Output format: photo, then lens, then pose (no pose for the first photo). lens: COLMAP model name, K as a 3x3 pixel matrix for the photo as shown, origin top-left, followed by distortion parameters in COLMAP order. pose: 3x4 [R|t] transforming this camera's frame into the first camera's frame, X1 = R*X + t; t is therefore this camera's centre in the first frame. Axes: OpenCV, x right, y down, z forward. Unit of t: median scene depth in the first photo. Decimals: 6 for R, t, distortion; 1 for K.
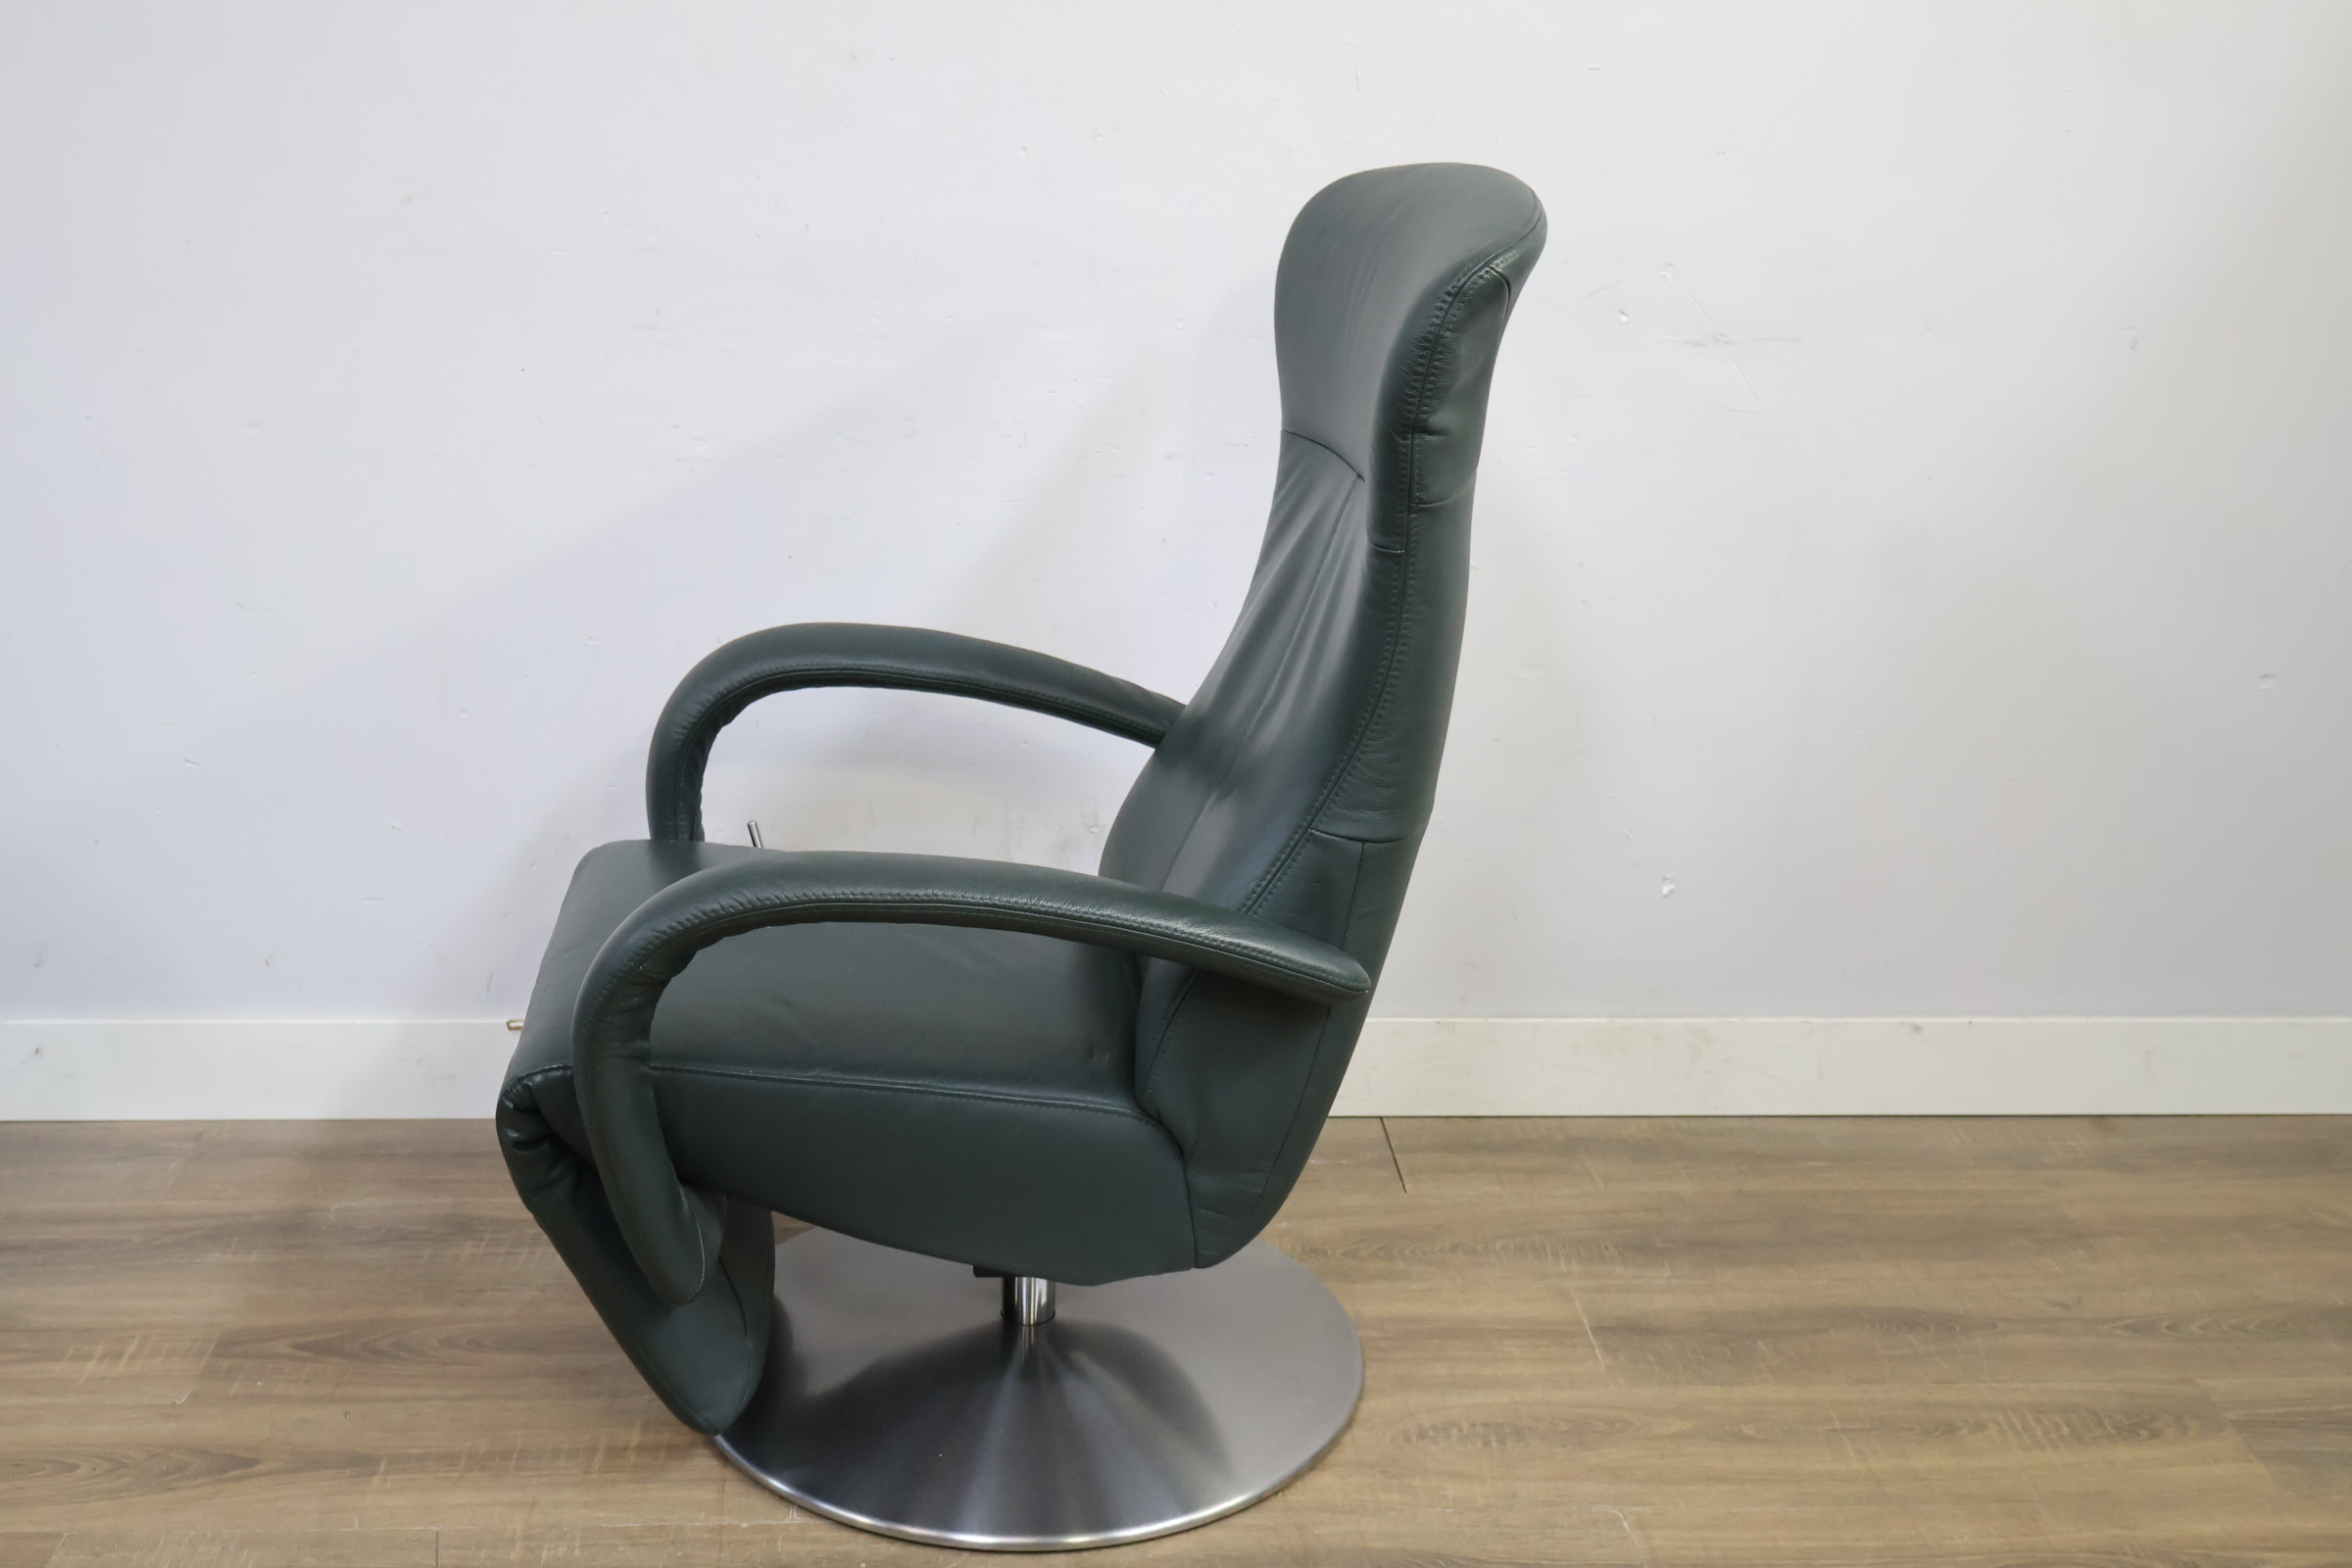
lens RADIAL K [[2682.0, 0, 1166.4], [0, 2682.0, 773.6], [0, 0, 1]] dist [0.003288, 0.000000]
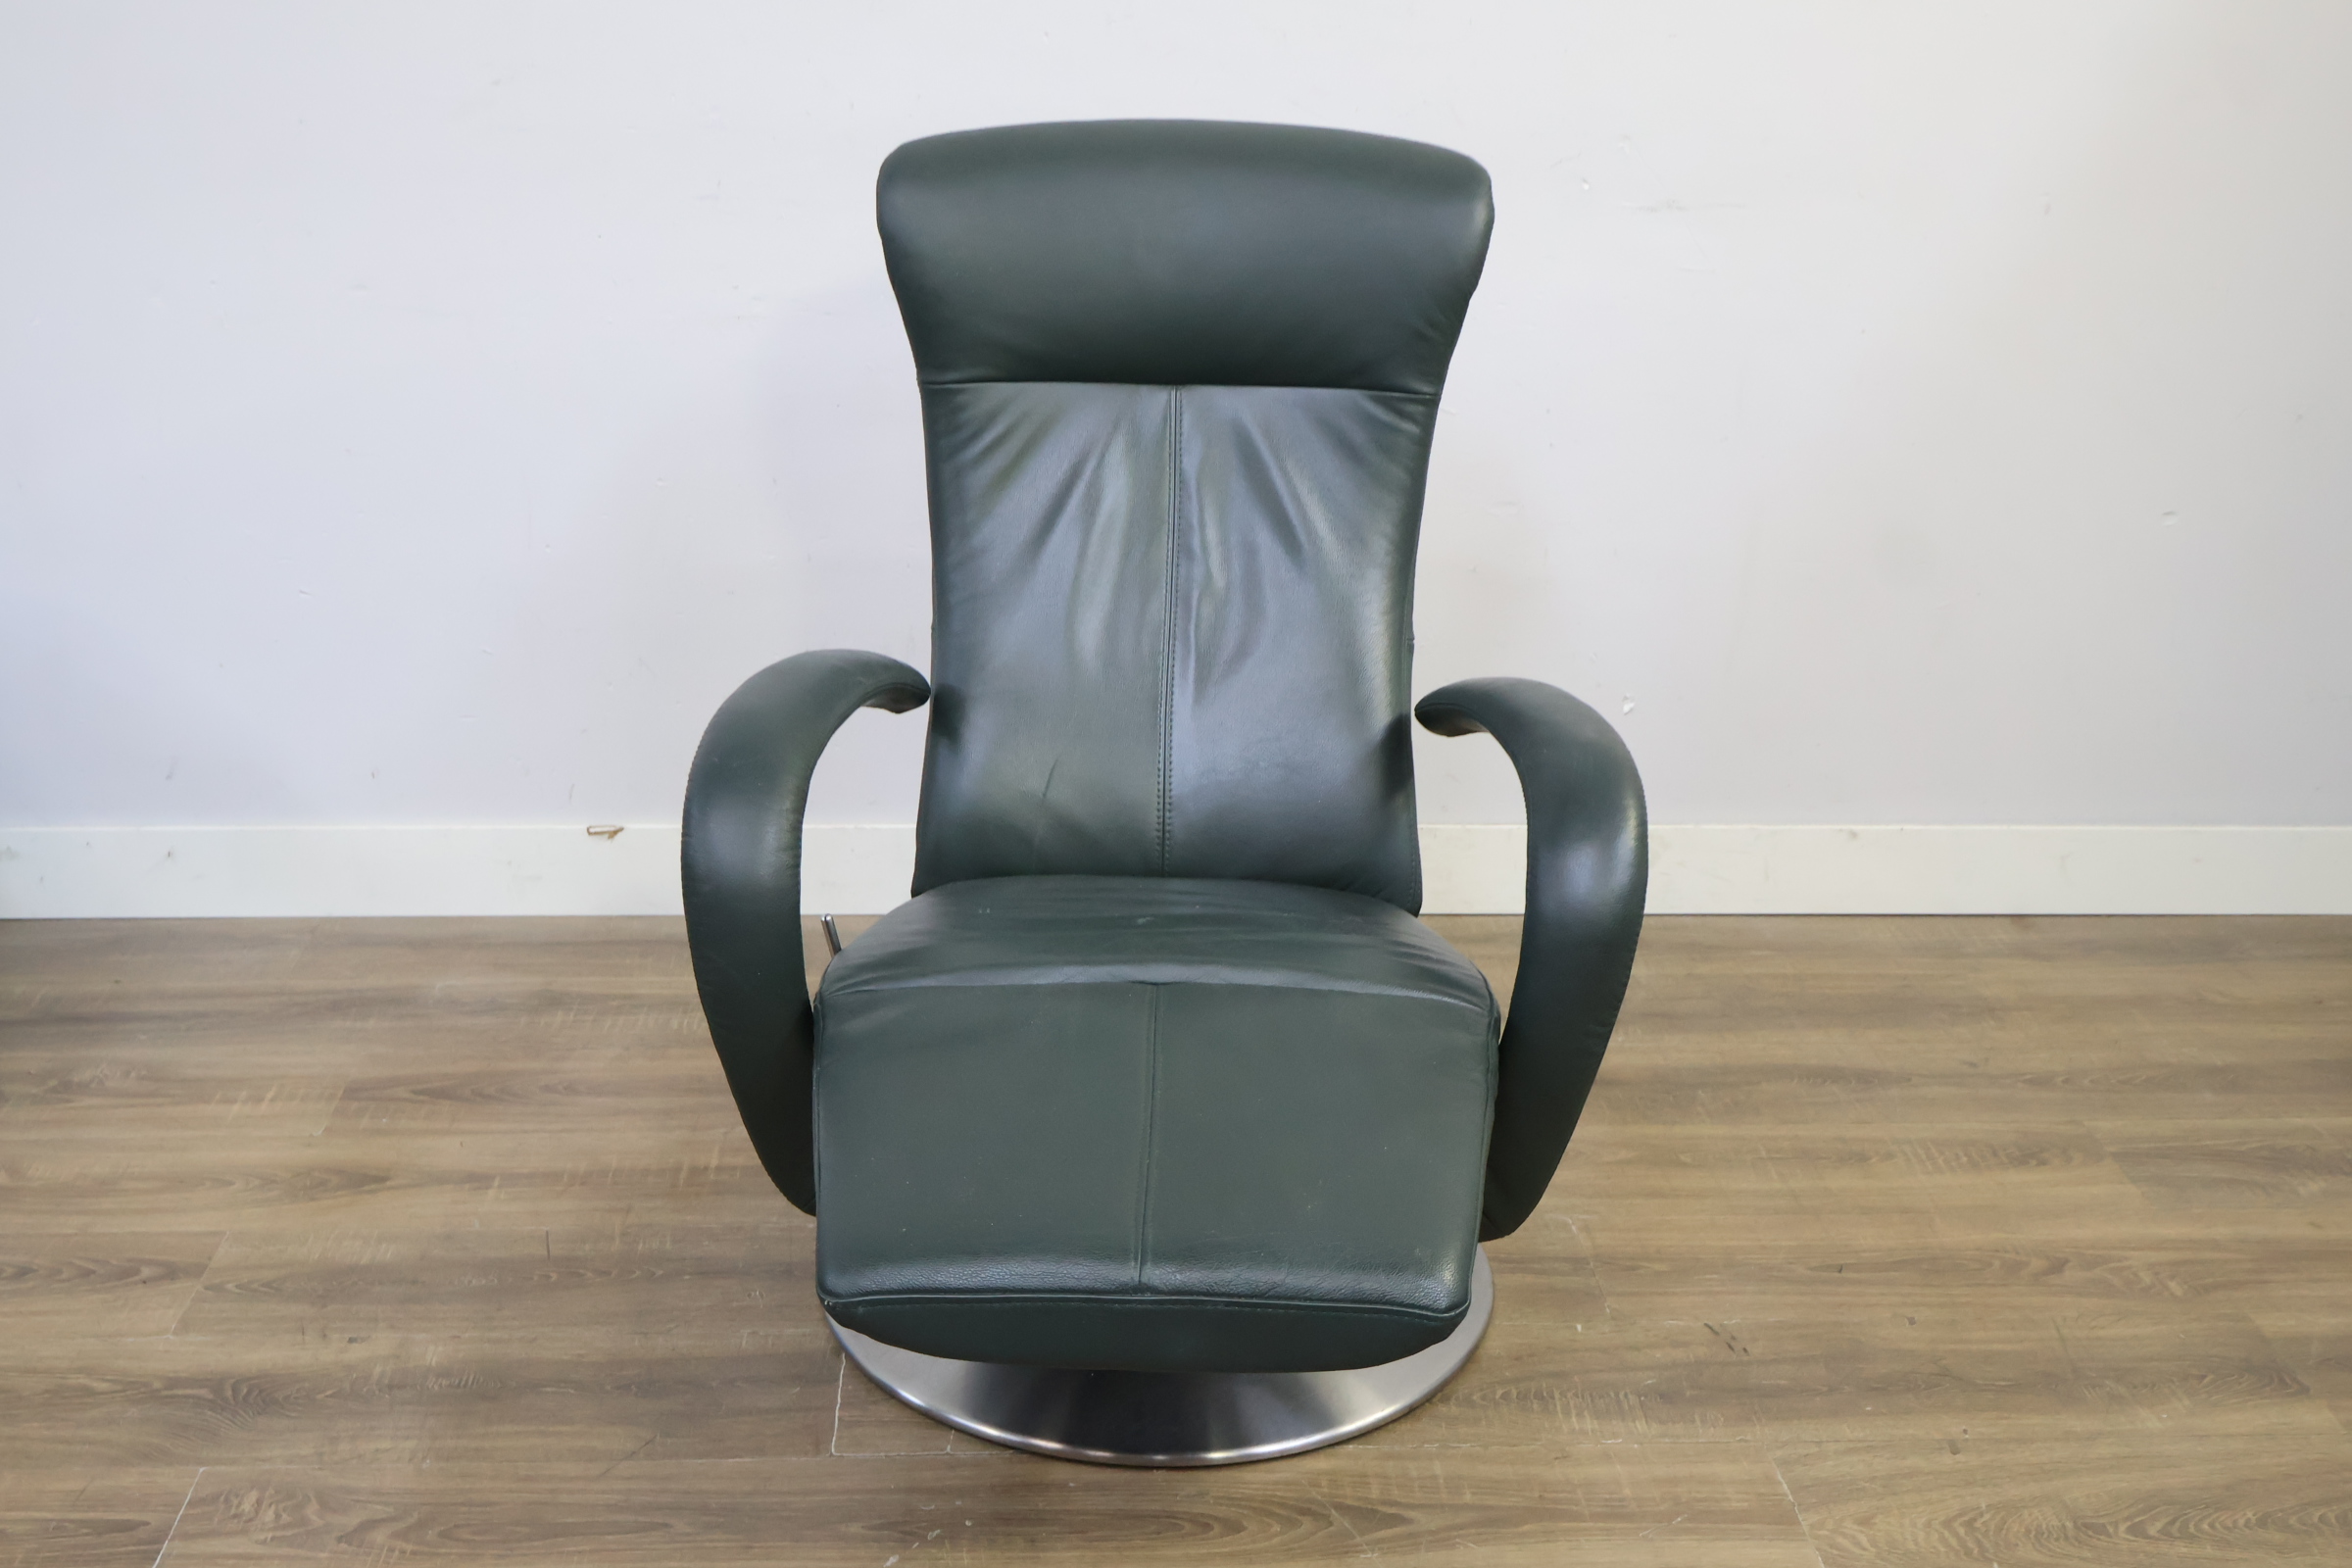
lens RADIAL K [[2682.0, 0, 1162.7], [0, 2682.0, 794.8], [0, 0, 1]] dist [0.003288, 0.000000]
pose [[0.999956, -0.002362, -0.009029, 0.004968], [0.002650, 0.999485, 0.031990, 0.051401], [0.008949, -0.032013, 0.999447, -0.134818]]
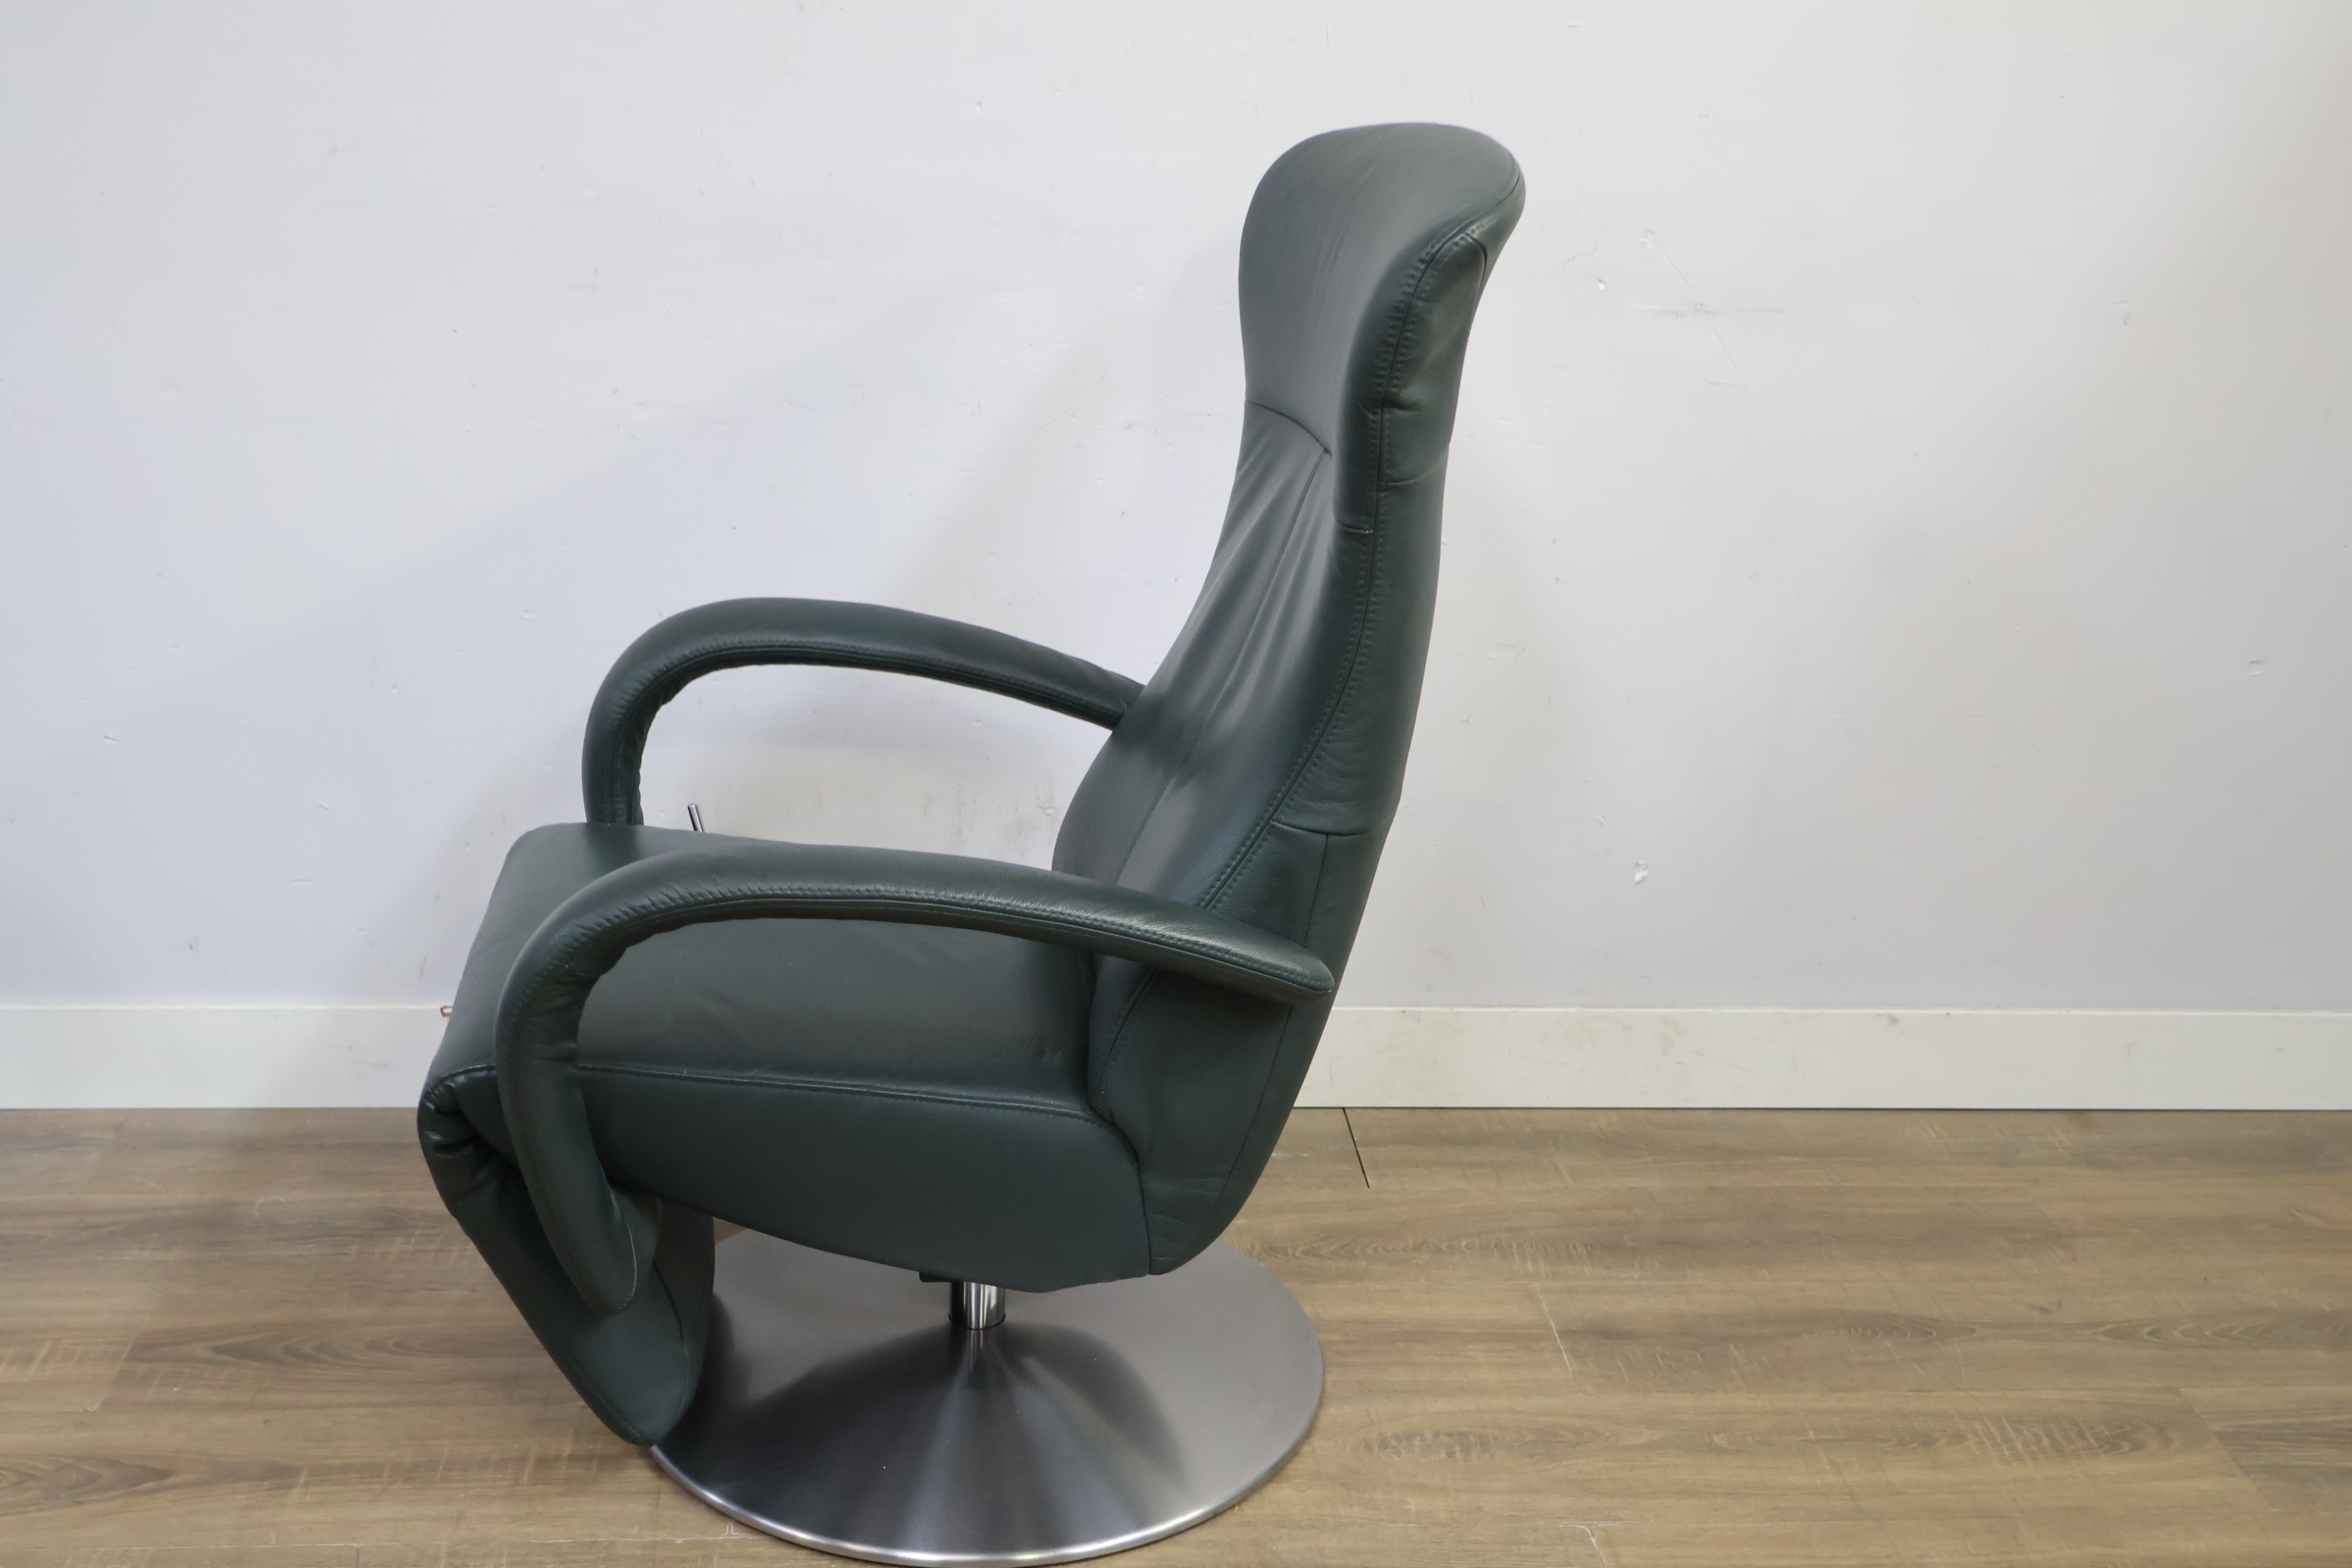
lens RADIAL K [[2682.0, 0, 1166.8], [0, 2682.0, 794.4], [0, 0, 1]] dist [0.003288, 0.000000]
pose [[0.999896, 0.005483, 0.013345, 0.002791], [-0.005781, 0.999732, 0.022418, -0.008953], [-0.013219, -0.022493, 0.999660, 0.038319]]
